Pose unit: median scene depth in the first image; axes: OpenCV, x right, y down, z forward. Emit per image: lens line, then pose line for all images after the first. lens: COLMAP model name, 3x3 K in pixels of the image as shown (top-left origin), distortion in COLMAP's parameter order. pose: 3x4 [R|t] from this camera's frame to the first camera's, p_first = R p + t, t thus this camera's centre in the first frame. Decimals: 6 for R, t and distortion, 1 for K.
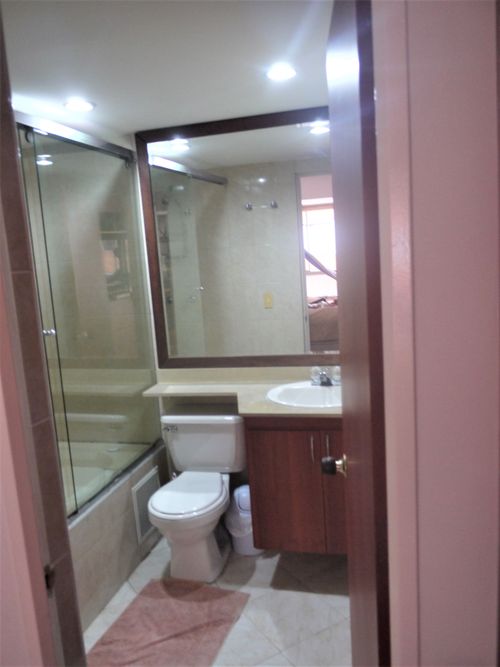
lens RADIAL K [[557.5, 0, 250.0], [0, 557.5, 333.5], [0, 0, 1]] dist [-0.013779, -0.005311]
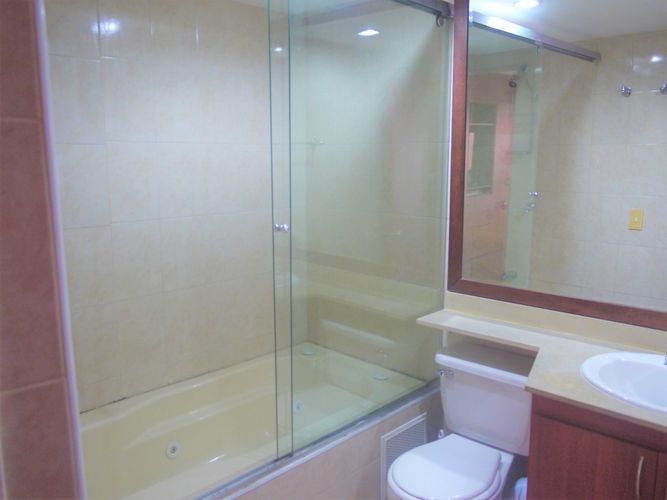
lens RADIAL K [[557.5, 0, 333.5], [0, 557.5, 250.0], [0, 0, 1]] dist [-0.013779, -0.005311]
pose [[0.869783, 0.148033, -0.470705, 0.058195], [-0.132989, 0.988965, 0.065281, -0.023779], [0.475175, 0.005818, 0.879872, 0.261248]]
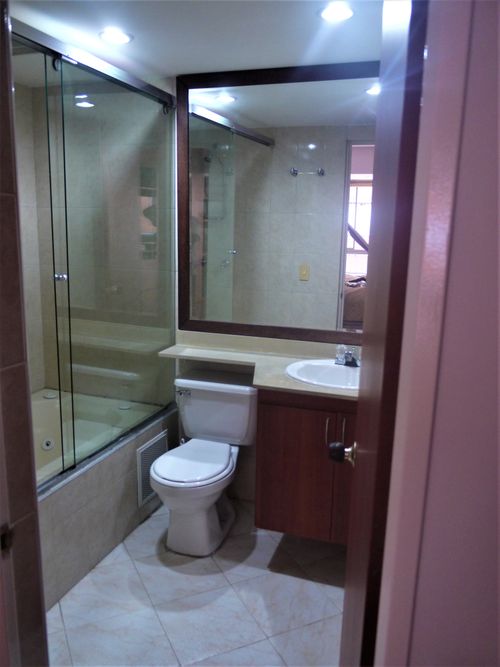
lens RADIAL K [[557.5, 0, 250.0], [0, 557.5, 333.5], [0, 0, 1]] dist [-0.013779, -0.005311]
pose [[0.992127, 0.107083, -0.064945, 0.022613], [-0.103865, 0.993280, 0.051064, 0.008843], [0.069977, -0.043917, 0.996581, 0.057037]]
